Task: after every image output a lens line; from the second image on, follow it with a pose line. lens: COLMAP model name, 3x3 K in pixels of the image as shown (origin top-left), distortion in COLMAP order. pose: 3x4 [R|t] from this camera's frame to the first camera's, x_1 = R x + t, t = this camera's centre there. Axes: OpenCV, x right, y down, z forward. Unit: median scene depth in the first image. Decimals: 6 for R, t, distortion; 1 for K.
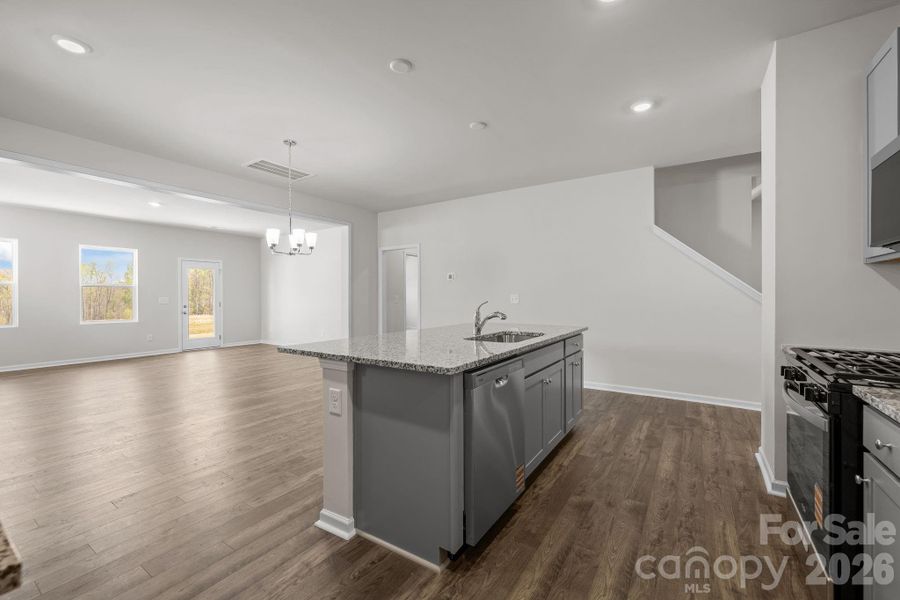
lens RADIAL K [[384.8, 0, 438.9], [0, 384.8, 296.1], [0, 0, 1]] dist [0.015356, 0.000113]
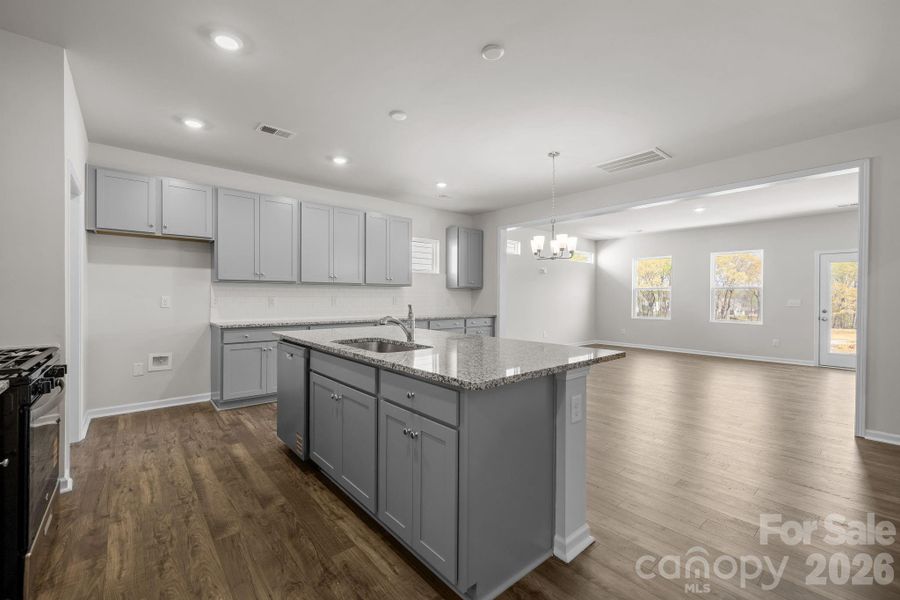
lens RADIAL K [[379.8, 0, 443.8], [0, 379.8, 287.7], [0, 0, 1]] dist [-0.000227, 0.000413]
pose [[-0.281848, -0.018252, -0.959285, 0.955605], [-0.008659, 0.999827, -0.016480, -0.006596], [0.959420, 0.003662, -0.281957, 1.361499]]
